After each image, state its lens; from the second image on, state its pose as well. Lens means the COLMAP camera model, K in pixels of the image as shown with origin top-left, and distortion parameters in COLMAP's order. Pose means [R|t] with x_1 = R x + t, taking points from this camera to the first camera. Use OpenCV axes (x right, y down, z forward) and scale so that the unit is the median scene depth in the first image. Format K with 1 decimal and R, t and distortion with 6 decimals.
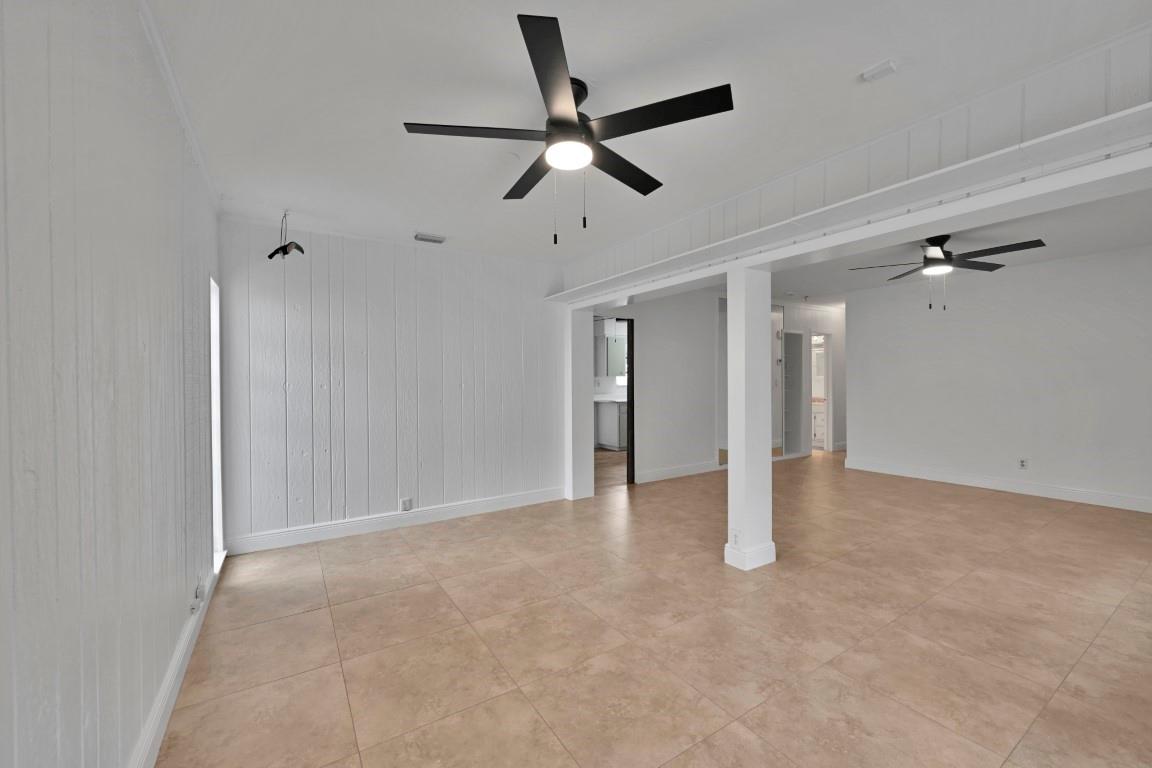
lens RADIAL K [[455.2, 0, 573.3], [0, 455.2, 385.2], [0, 0, 1]] dist [-0.000343, 0.000198]
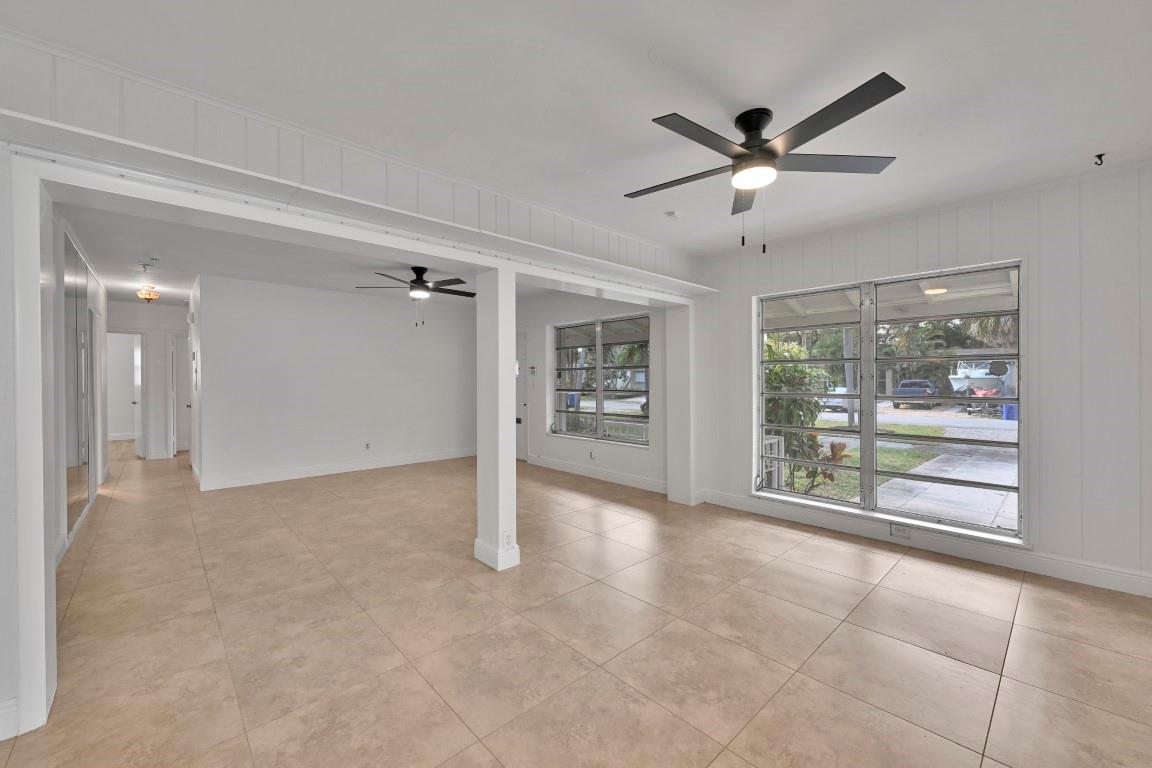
lens RADIAL K [[455.2, 0, 574.7], [0, 455.2, 385.1], [0, 0, 1]] dist [-0.000343, 0.000198]
pose [[-0.181838, -0.000165, 0.983328, -0.757361], [0.012840, 0.999914, 0.002542, -0.000735], [-0.983245, 0.013088, -0.181821, 1.207930]]
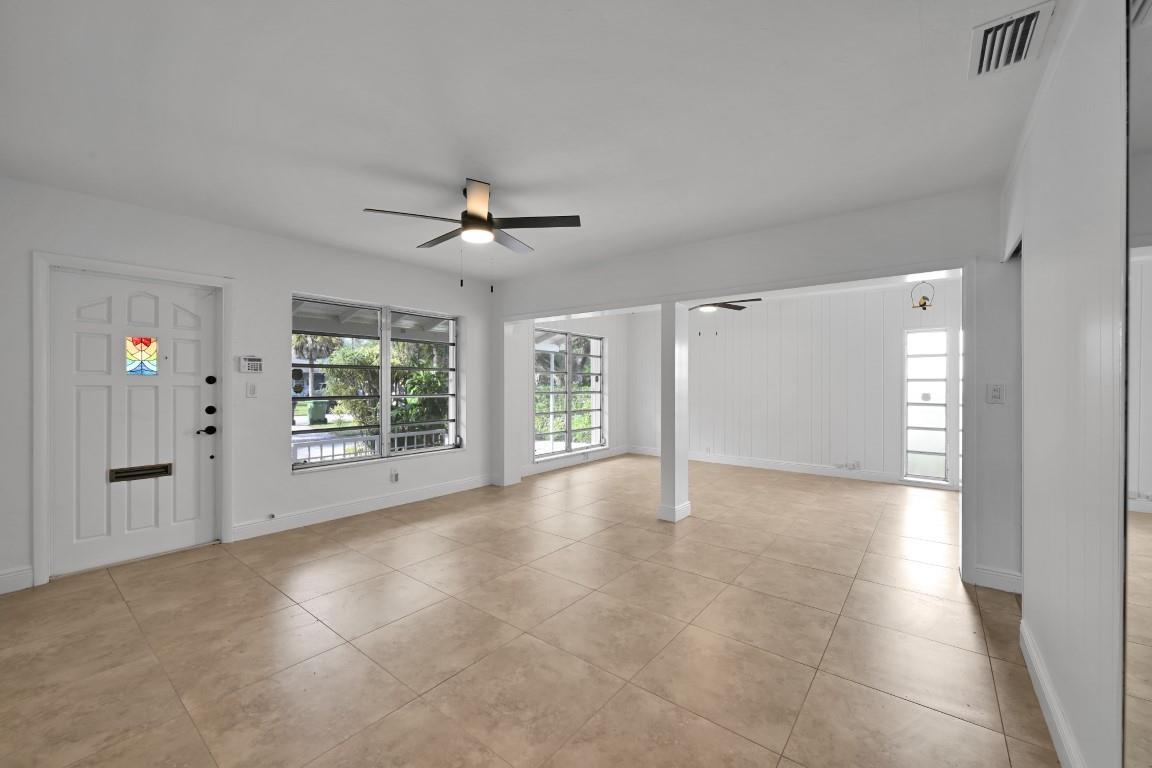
lens RADIAL K [[455.2, 0, 572.4], [0, 455.2, 384.5], [0, 0, 1]] dist [-0.000343, 0.000198]
pose [[-0.942698, 0.006464, -0.333584, 1.354610], [0.002461, 0.999920, 0.012423, -0.033421], [0.333638, 0.010890, -0.942638, 2.610494]]
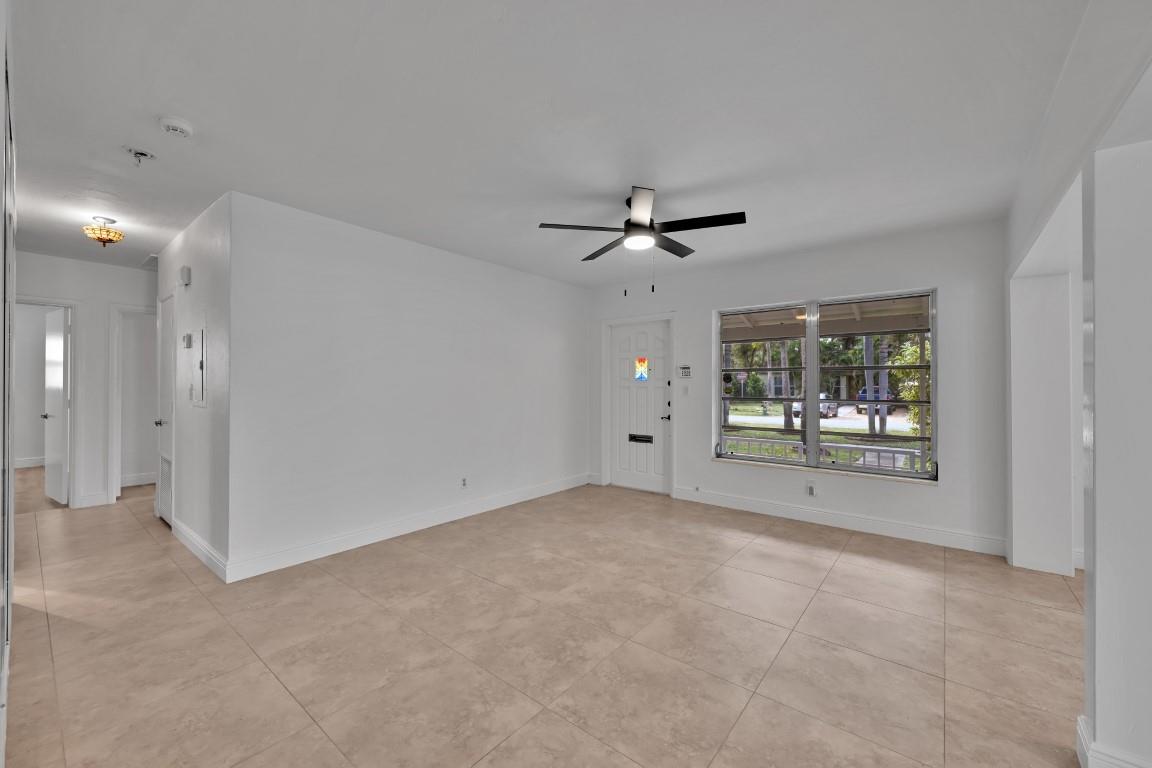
lens RADIAL K [[455.2, 0, 573.6], [0, 455.2, 384.4], [0, 0, 1]] dist [-0.000343, 0.000198]
pose [[-0.320267, 0.008614, 0.947288, 0.179711], [0.007315, 0.999951, -0.006620, -0.018105], [-0.947299, 0.004809, -0.320315, 2.012290]]
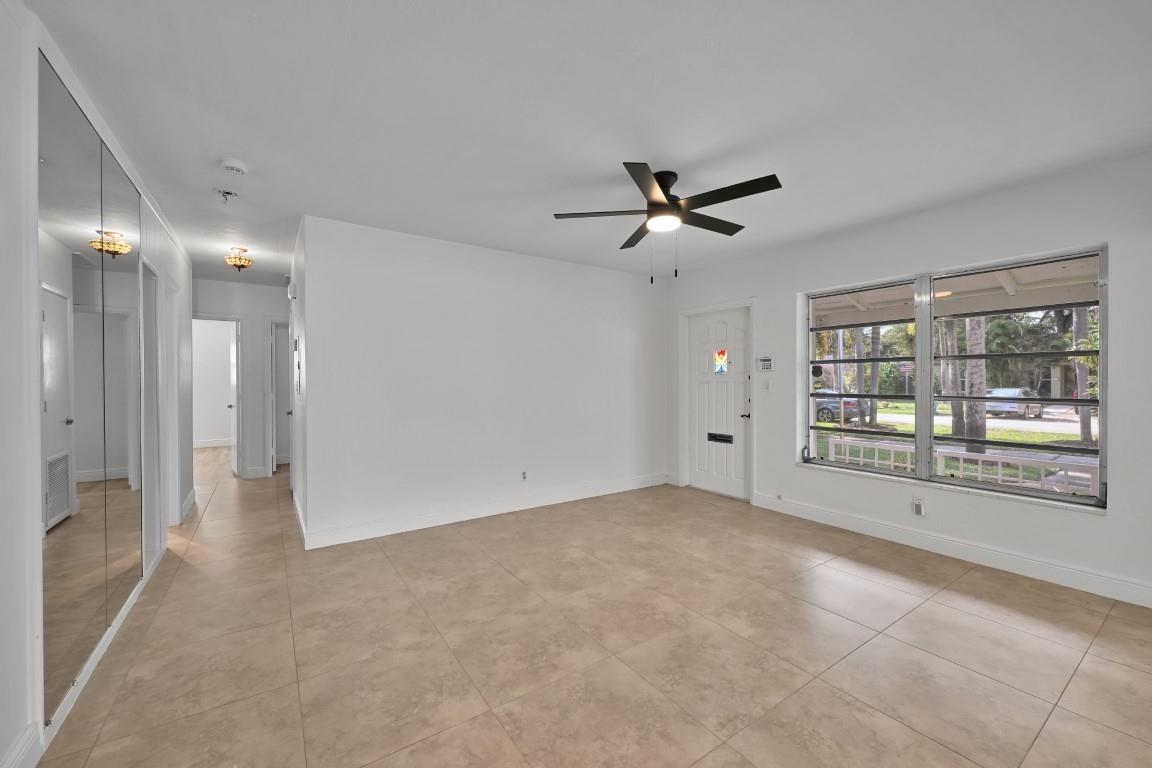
lens RADIAL K [[455.2, 0, 573.0], [0, 455.2, 384.6], [0, 0, 1]] dist [-0.000343, 0.000198]
pose [[-0.035026, -0.002057, 0.999384, 0.172449], [0.010781, 0.999939, 0.002436, -0.016681], [-0.999328, 0.010860, -0.035001, 1.737266]]
